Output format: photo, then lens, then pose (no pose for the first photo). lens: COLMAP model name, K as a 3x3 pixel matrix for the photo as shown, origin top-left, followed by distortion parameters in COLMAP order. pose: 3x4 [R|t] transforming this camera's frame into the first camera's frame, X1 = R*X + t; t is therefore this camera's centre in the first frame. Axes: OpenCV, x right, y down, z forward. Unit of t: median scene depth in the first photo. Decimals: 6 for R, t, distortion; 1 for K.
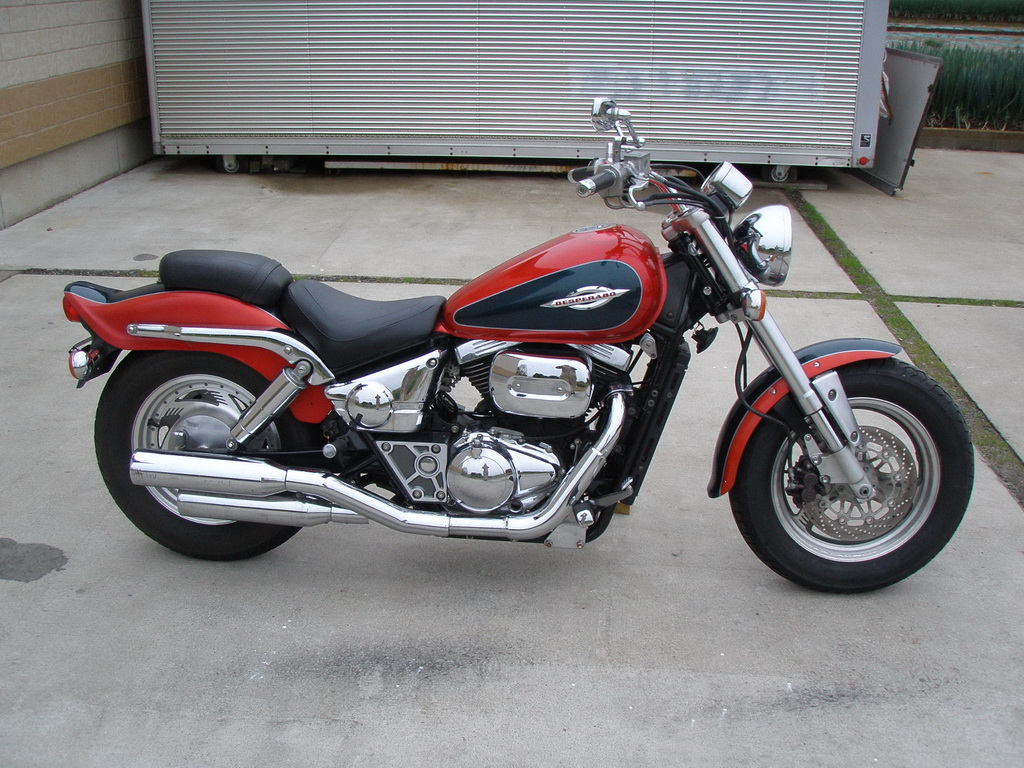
lens RADIAL K [[1138.4, 0, 510.1], [0, 1138.4, 393.2], [0, 0, 1]] dist [-0.144434, 0.000000]
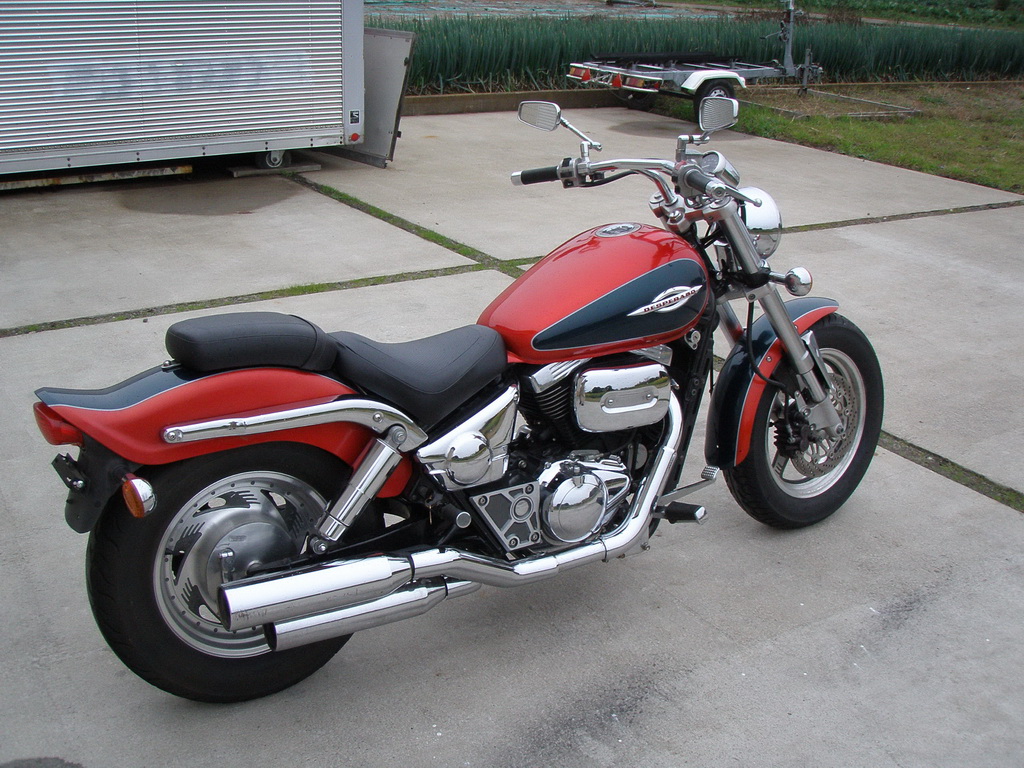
lens RADIAL K [[1138.4, 0, 513.2], [0, 1138.4, 388.2], [0, 0, 1]] dist [-0.144434, 0.000000]
pose [[0.796866, -0.199806, 0.570160, -0.583331], [0.190801, 0.978659, 0.076293, -0.103017], [-0.573237, 0.047992, 0.817983, 0.253289]]
